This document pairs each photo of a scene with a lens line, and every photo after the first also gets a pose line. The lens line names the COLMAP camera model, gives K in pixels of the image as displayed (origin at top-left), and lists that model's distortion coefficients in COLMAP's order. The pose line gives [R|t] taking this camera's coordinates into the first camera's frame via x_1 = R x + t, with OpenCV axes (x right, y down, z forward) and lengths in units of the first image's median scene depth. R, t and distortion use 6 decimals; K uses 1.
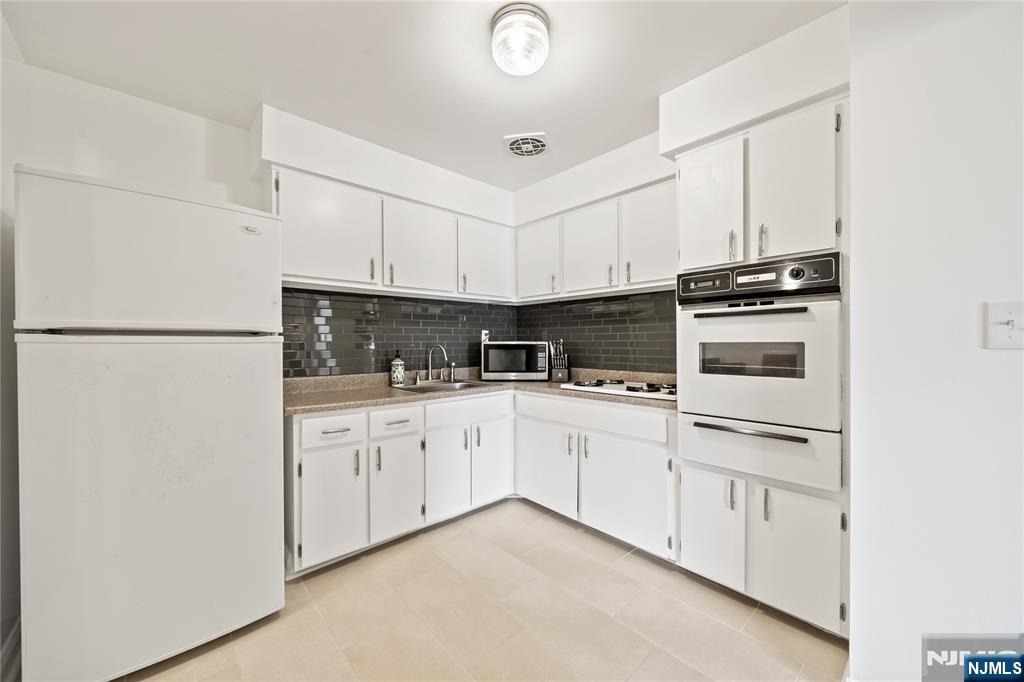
lens RADIAL K [[386.0, 0, 512.0], [0, 386.0, 341.0], [0, 0, 1]] dist [0.000287, -0.000001]
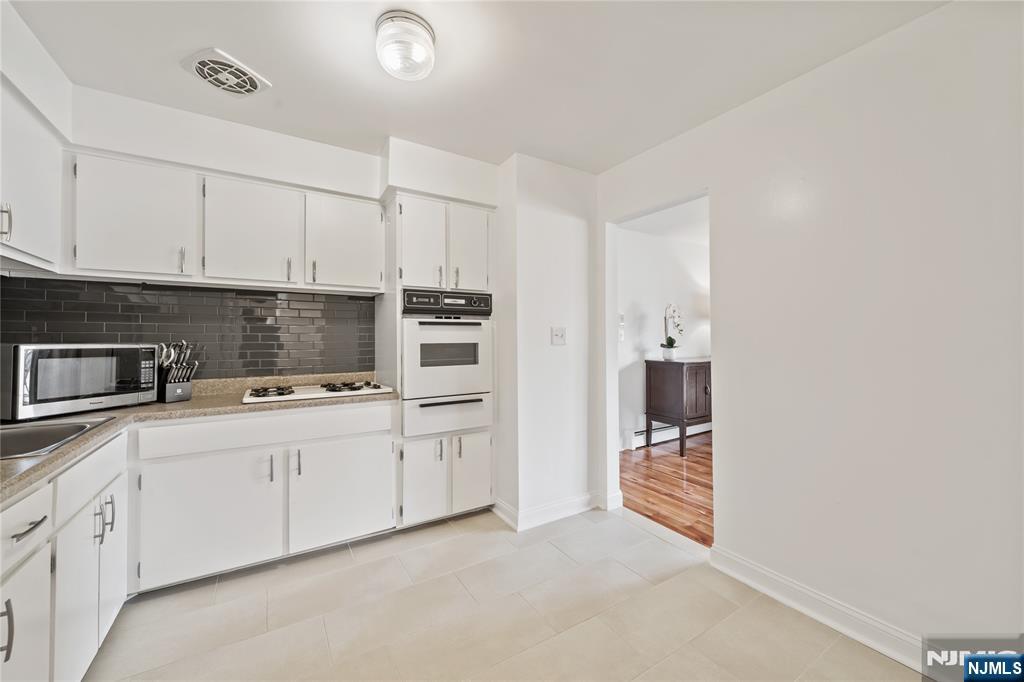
lens RADIAL K [[388.5, 0, 510.1], [0, 388.5, 329.8], [0, 0, 1]] dist [-0.000132, 0.000004]
pose [[0.183914, 0.030869, 0.982457, -0.749340], [0.001953, 0.999493, -0.031770, -0.000225], [-0.982940, 0.007761, 0.183761, 0.447700]]
